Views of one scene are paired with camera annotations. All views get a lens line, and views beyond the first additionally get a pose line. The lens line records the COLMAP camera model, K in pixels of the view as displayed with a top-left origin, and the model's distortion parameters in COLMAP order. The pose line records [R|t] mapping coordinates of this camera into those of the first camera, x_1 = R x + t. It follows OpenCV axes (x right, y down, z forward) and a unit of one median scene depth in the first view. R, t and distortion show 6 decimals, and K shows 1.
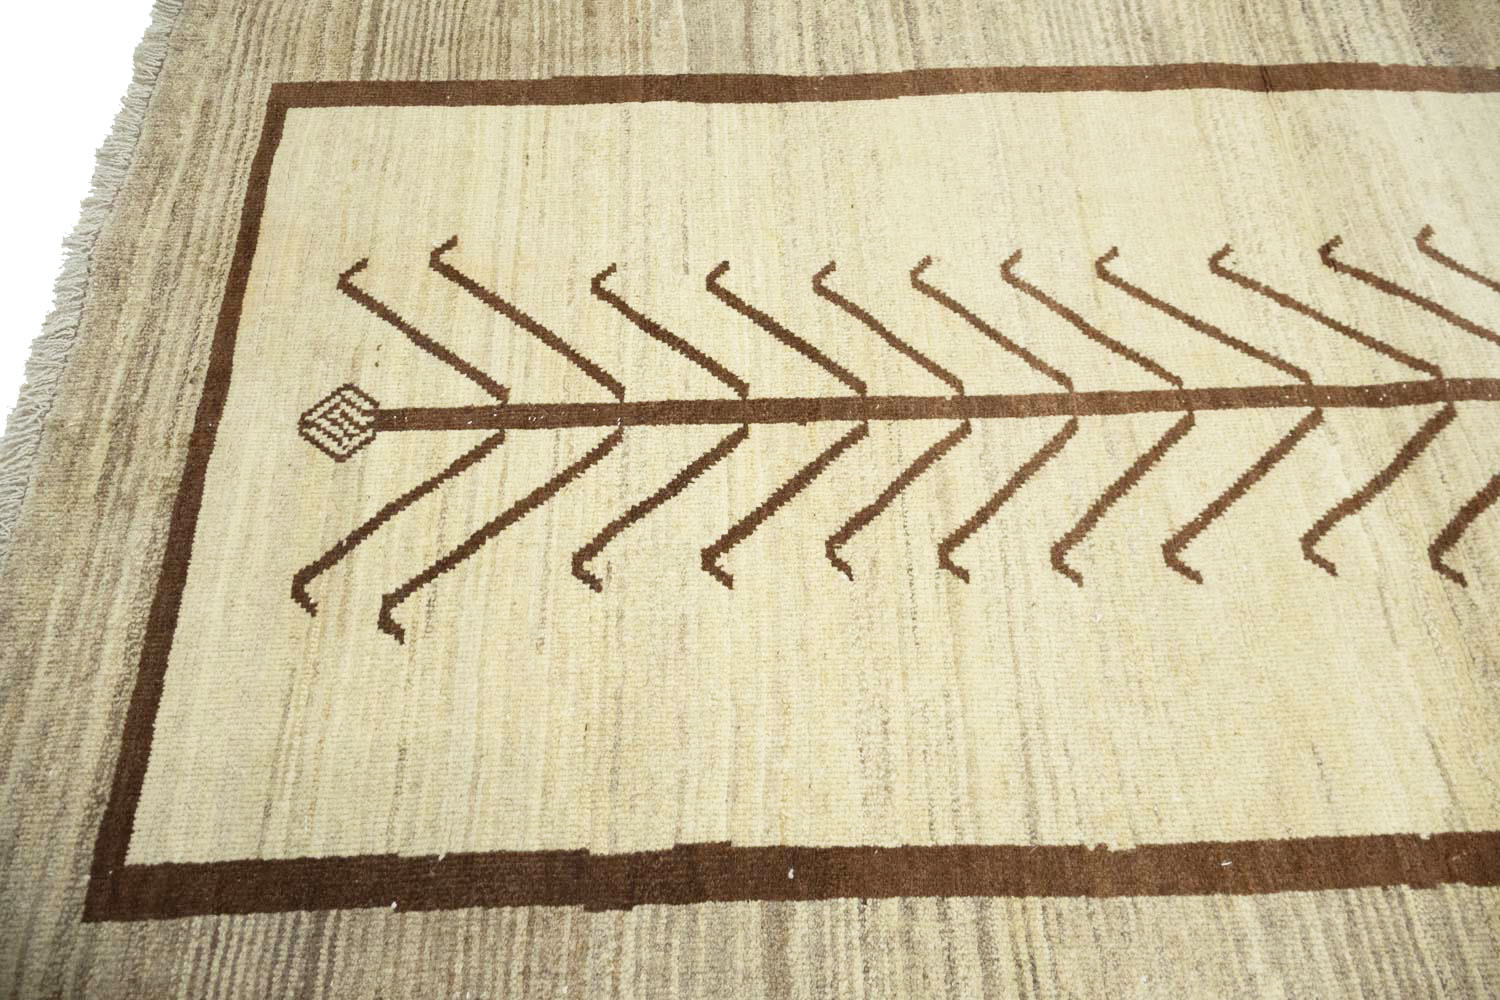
lens RADIAL K [[1229.8, 0, 750.0], [0, 1229.8, 500.0], [0, 0, 1]] dist [0.002623, -0.006705]
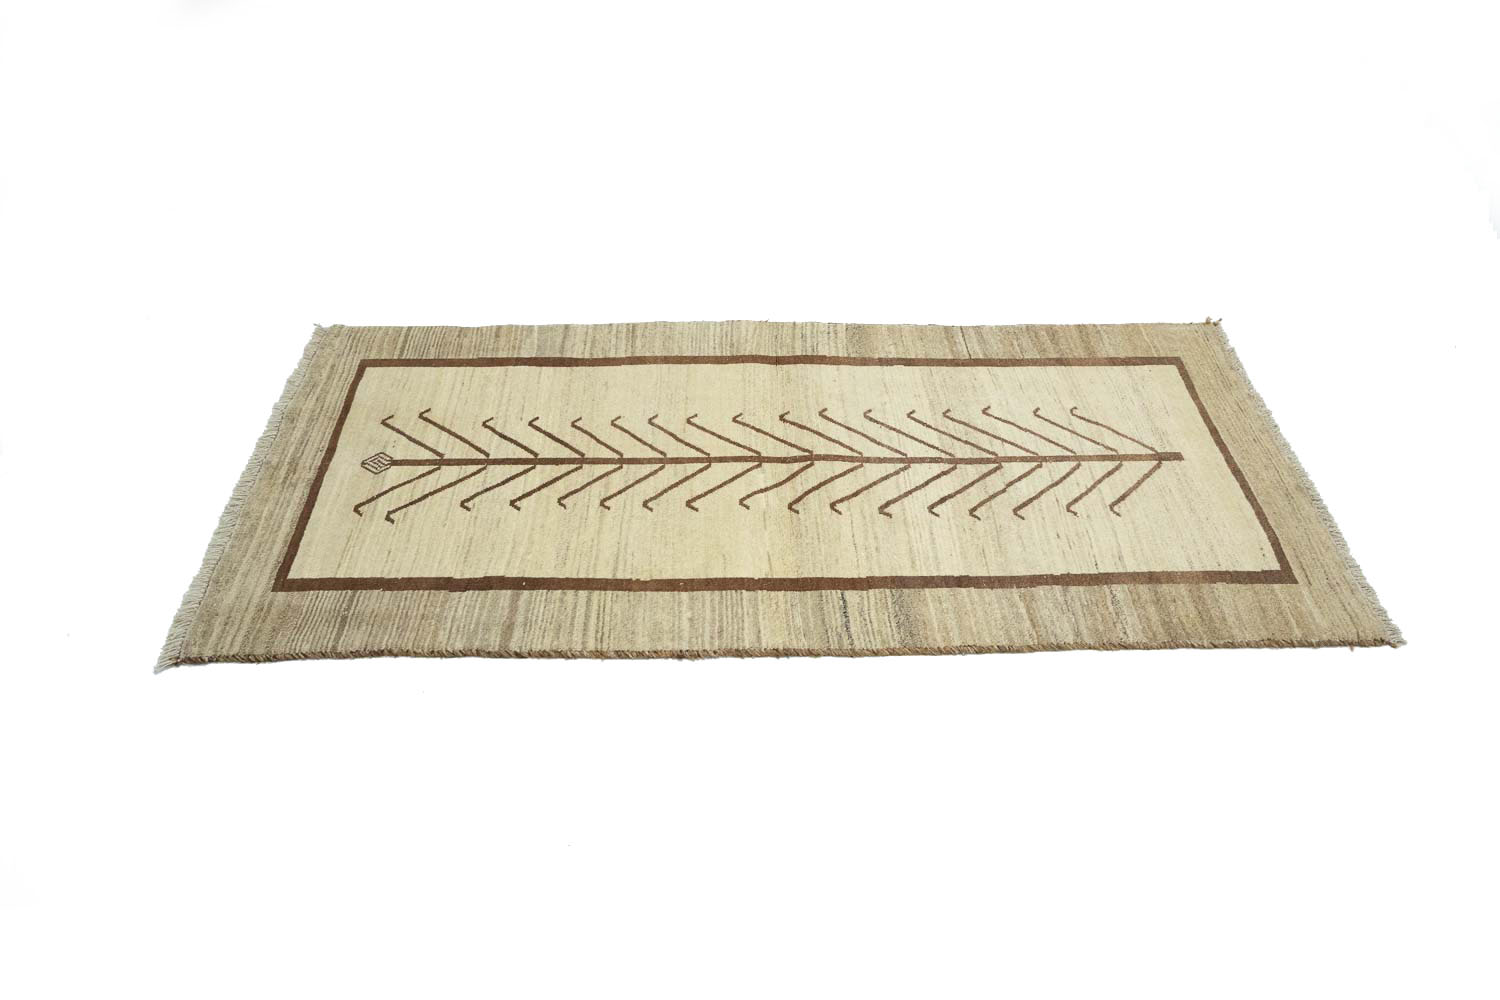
lens RADIAL K [[1227.1, 0, 730.1], [0, 1227.1, 493.6], [0, 0, 1]] dist [0.006585, 0.001148]
pose [[0.999863, 0.008356, -0.014319, 0.434322], [-0.012847, 0.936437, -0.350600, 0.872306], [0.010479, 0.350736, 0.936416, -1.350449]]
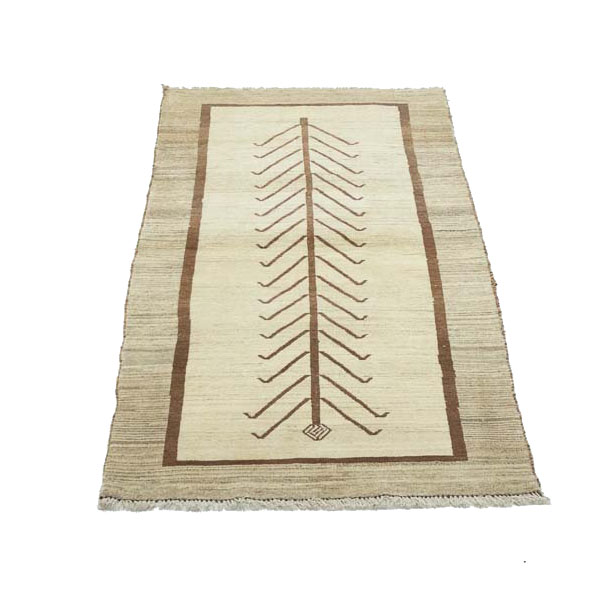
lens RADIAL K [[1259.6, 0, 303.5], [0, 1259.6, 296.5], [0, 0, 1]] dist [0.069995, -0.015236]
pose [[0.024087, -0.613912, 0.789007, -2.708498], [0.868181, 0.404154, 0.287961, -1.183200], [-0.495663, 0.678065, 0.542721, -1.025757]]
